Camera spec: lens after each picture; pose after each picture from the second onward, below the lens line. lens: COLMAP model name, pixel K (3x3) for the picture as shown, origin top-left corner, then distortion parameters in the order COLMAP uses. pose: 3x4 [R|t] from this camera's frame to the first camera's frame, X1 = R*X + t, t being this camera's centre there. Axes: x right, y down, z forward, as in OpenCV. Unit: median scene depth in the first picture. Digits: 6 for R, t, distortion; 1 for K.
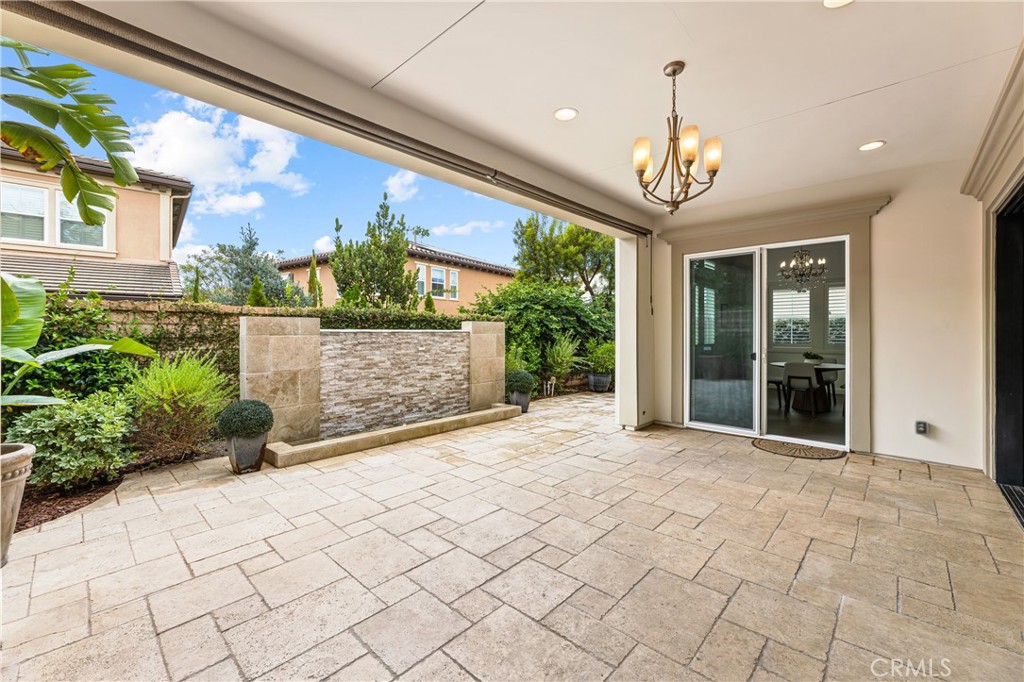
lens RADIAL K [[416.0, 0, 511.4], [0, 416.0, 329.6], [0, 0, 1]] dist [0.001701, 0.000199]
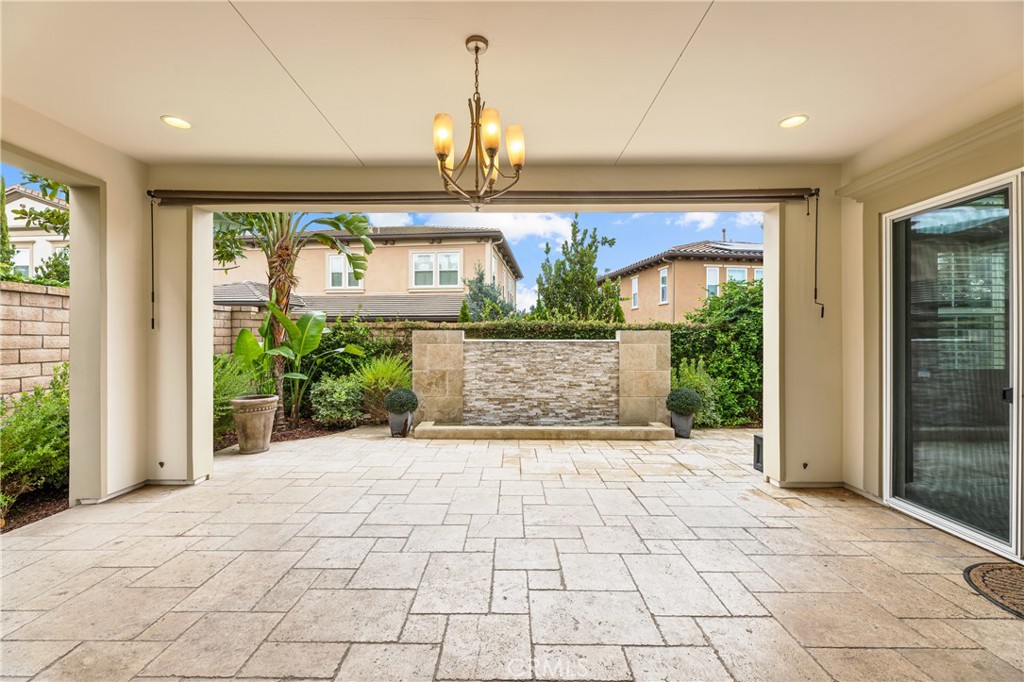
lens RADIAL K [[411.5, 0, 508.7], [0, 411.5, 337.0], [0, 0, 1]] dist [0.000492, 0.000033]
pose [[0.678487, -0.003169, -0.734605, 0.580427], [0.001553, 0.999995, -0.002880, -0.004410], [0.734611, 0.000813, 0.678489, 0.249746]]
